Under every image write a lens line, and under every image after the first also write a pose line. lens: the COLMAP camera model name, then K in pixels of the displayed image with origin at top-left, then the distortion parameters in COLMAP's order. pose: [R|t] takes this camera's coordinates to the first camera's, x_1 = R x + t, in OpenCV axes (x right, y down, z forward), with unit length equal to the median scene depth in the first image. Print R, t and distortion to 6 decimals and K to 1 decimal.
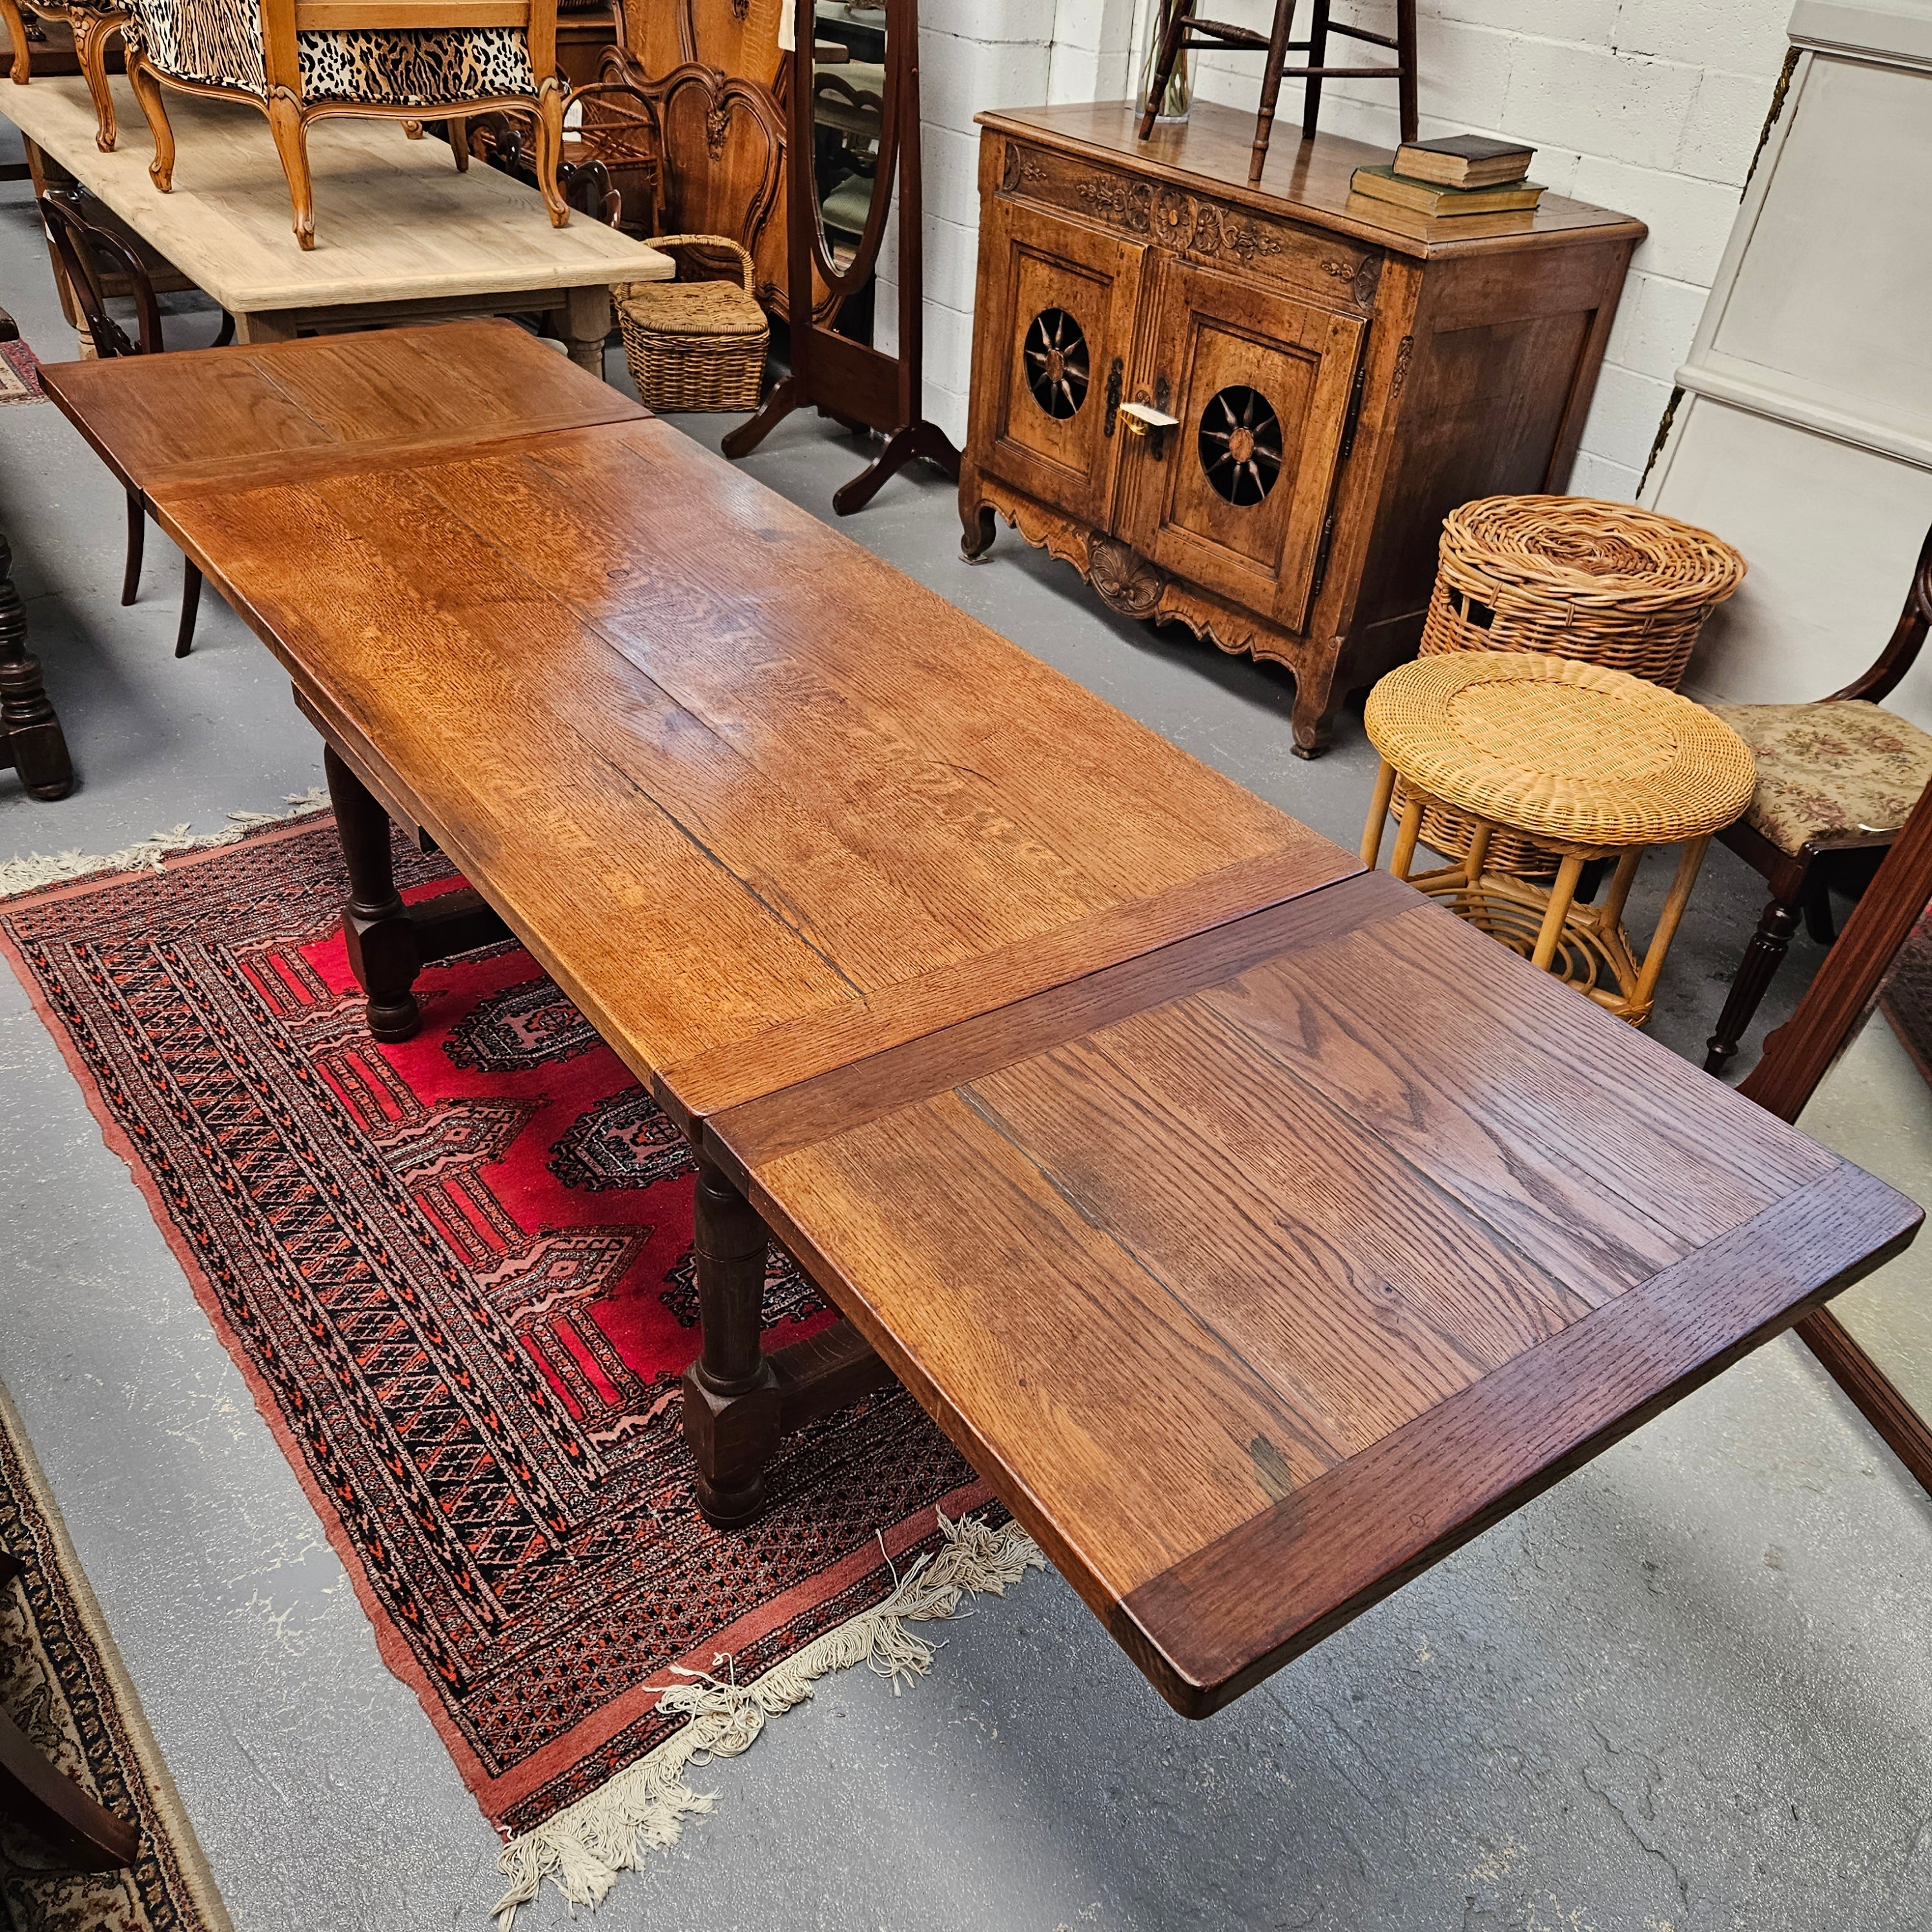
lens RADIAL K [[1721.9, 0, 951.8], [0, 1721.9, 978.7], [0, 0, 1]] dist [0.082678, -0.081354]
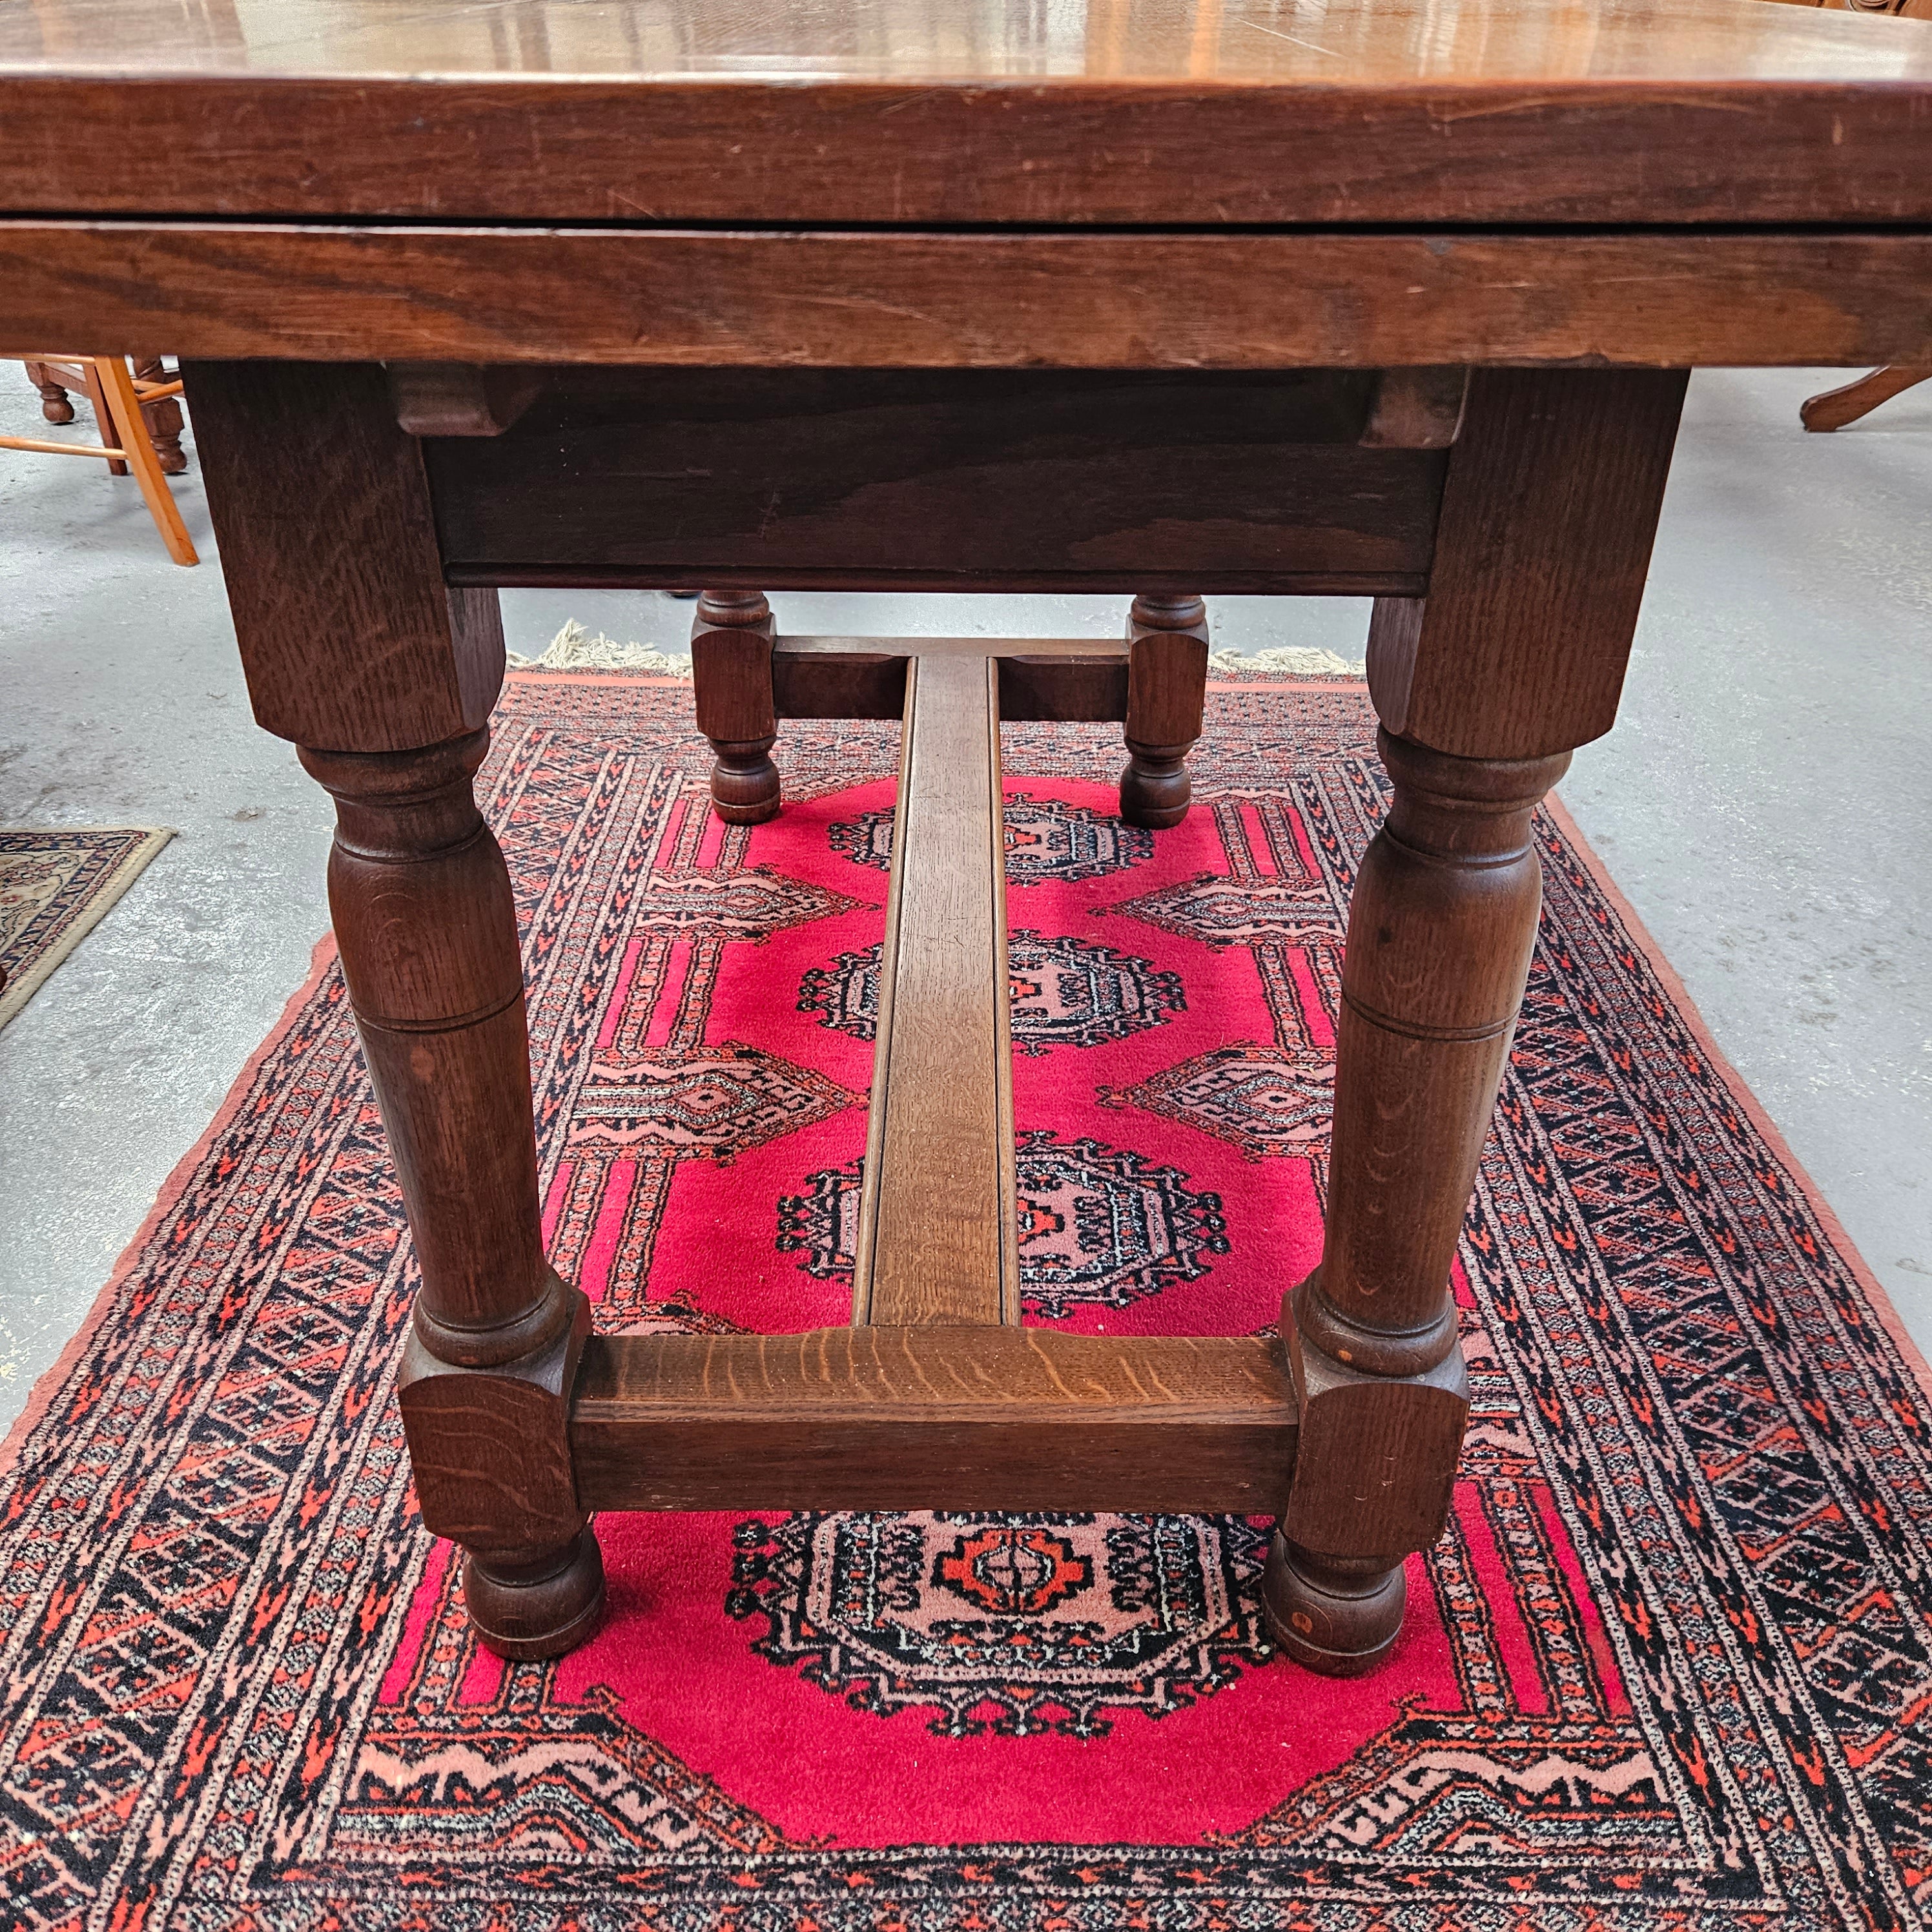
lens RADIAL K [[1738.9, 0, 957.1], [0, 1738.9, 948.1], [0, 0, 1]] dist [0.077124, -0.084668]
pose [[0.792016, 0.266369, -0.549325, 0.102750], [-0.324617, 0.945799, -0.009413, 0.024722], [0.517044, 0.185775, 0.835556, 0.656962]]
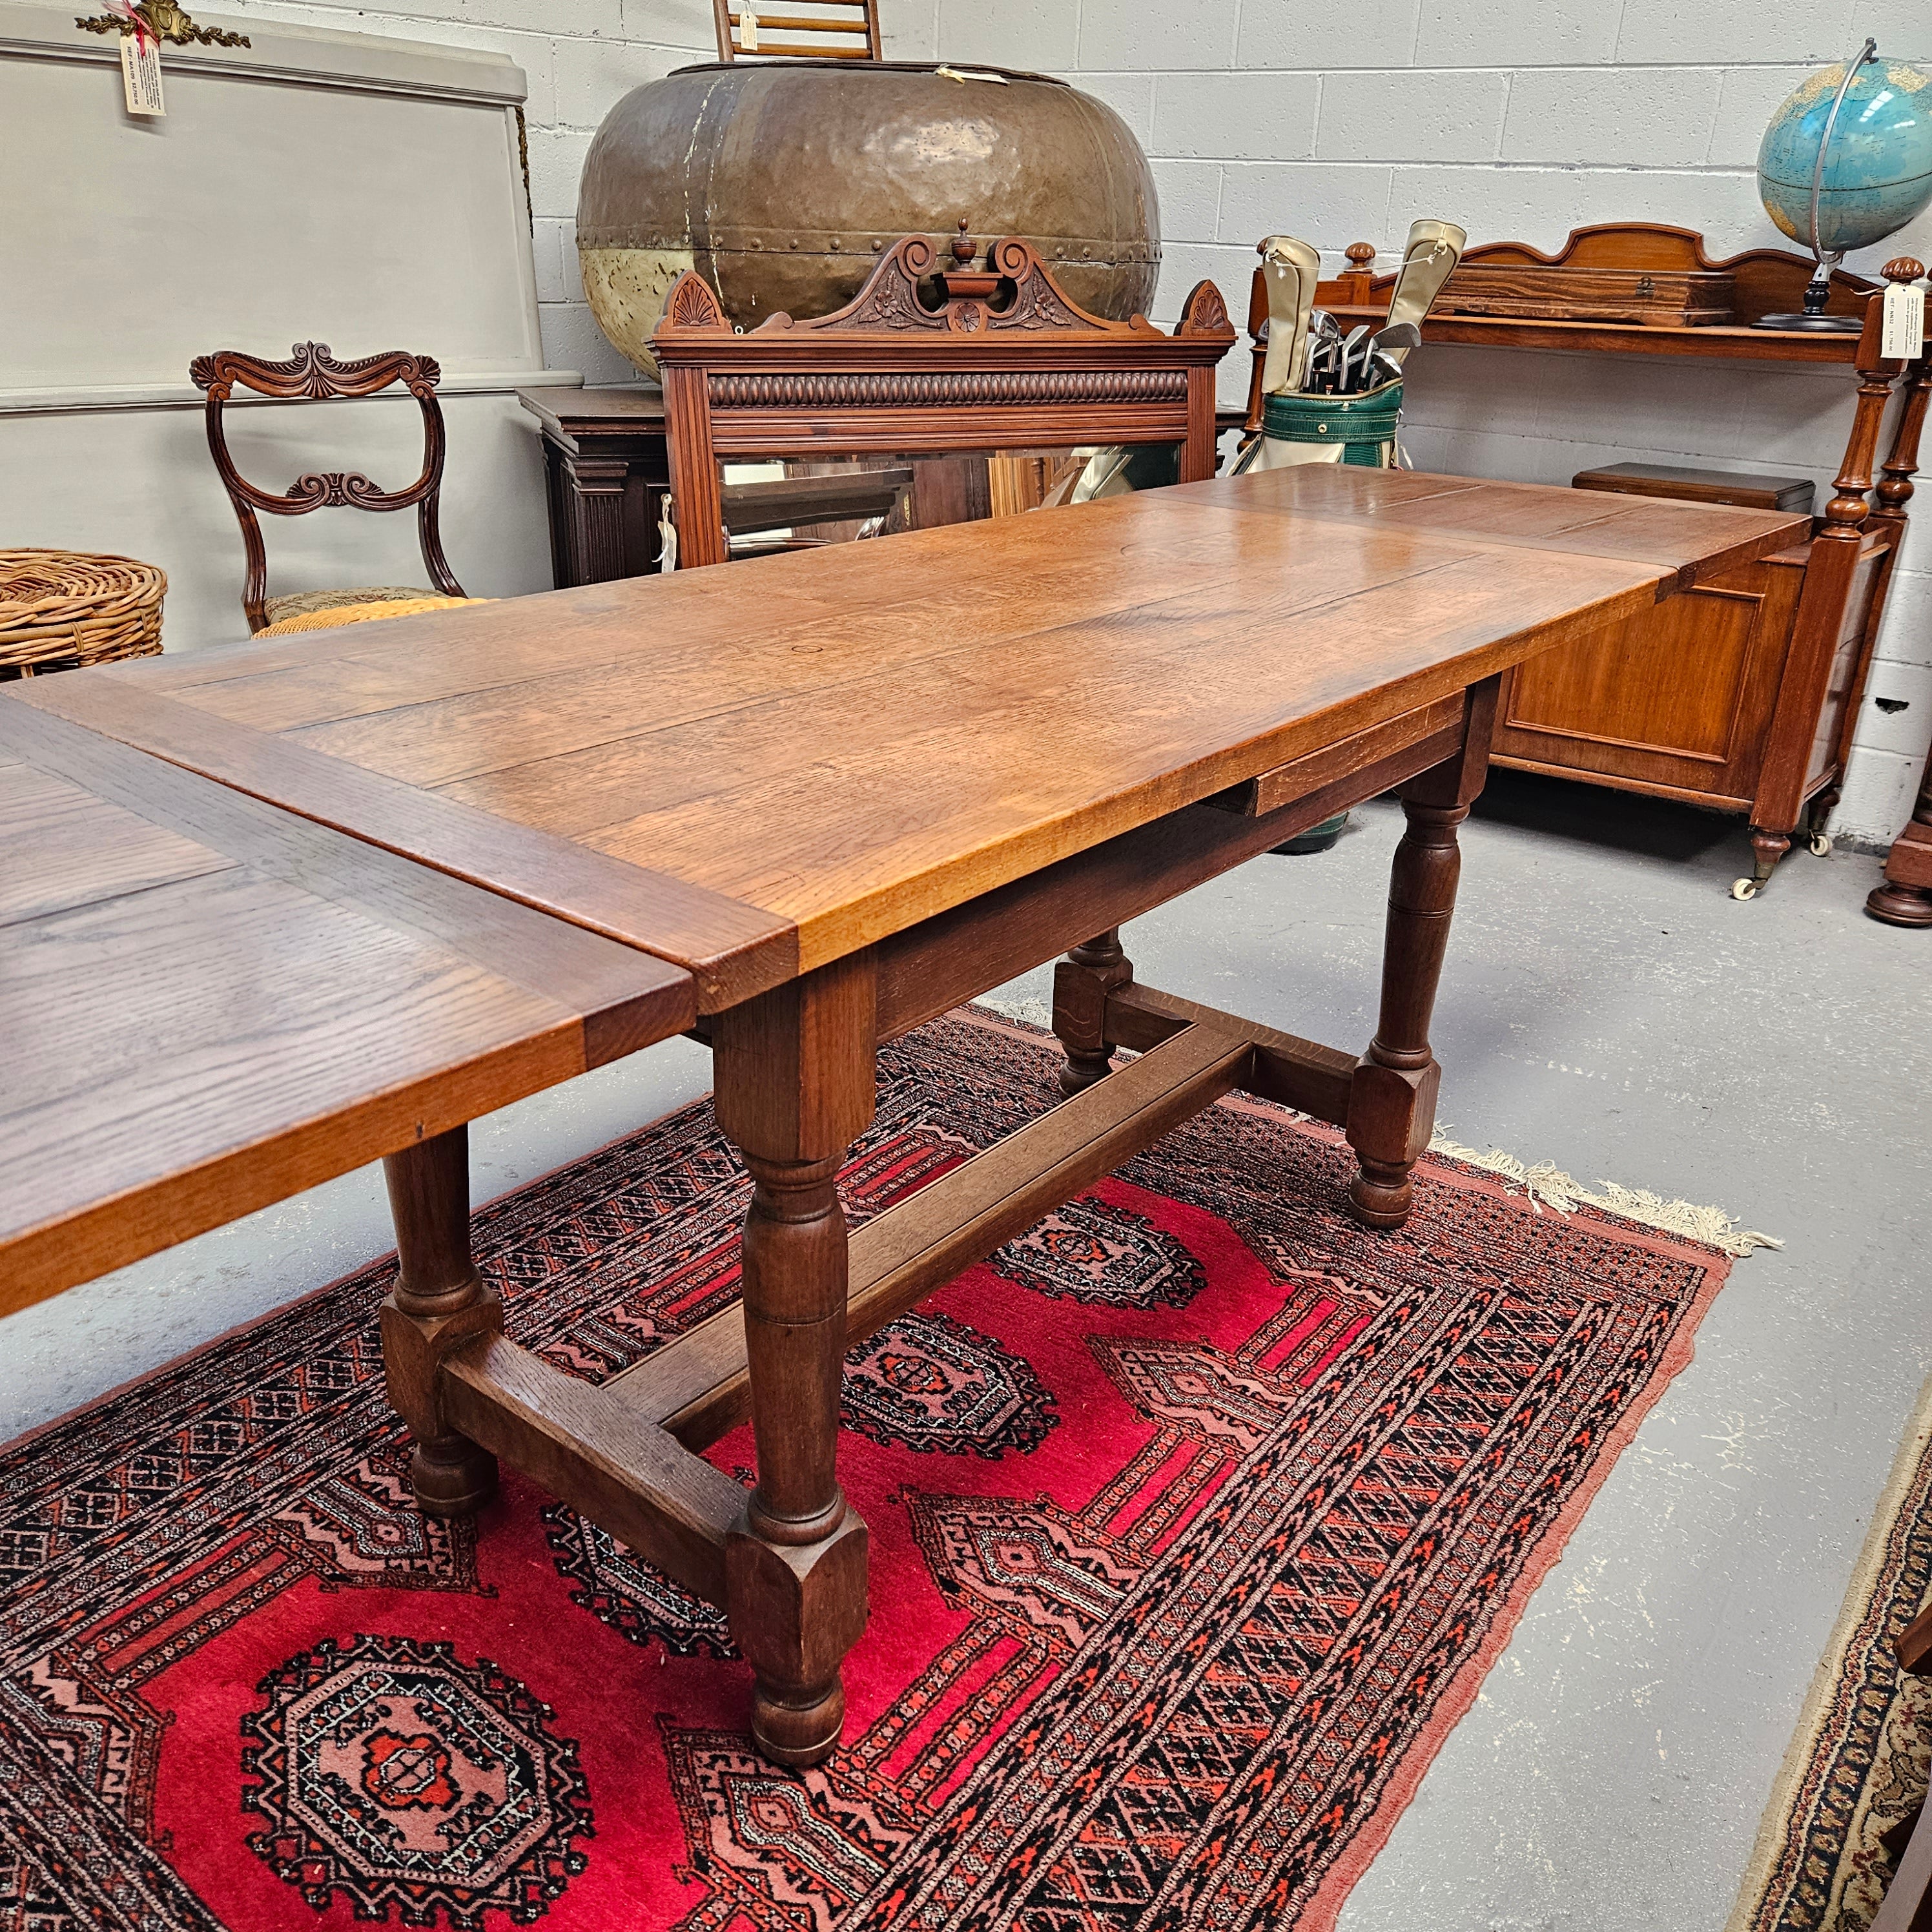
lens RADIAL K [[1721.9, 0, 972.5], [0, 1721.9, 953.2], [0, 0, 1]] dist [0.082678, -0.081354]
pose [[-0.278478, -0.443697, 0.851811, -0.876366], [0.512657, 0.681314, 0.522488, -0.492056], [-0.812178, 0.582188, 0.037733, 1.024399]]
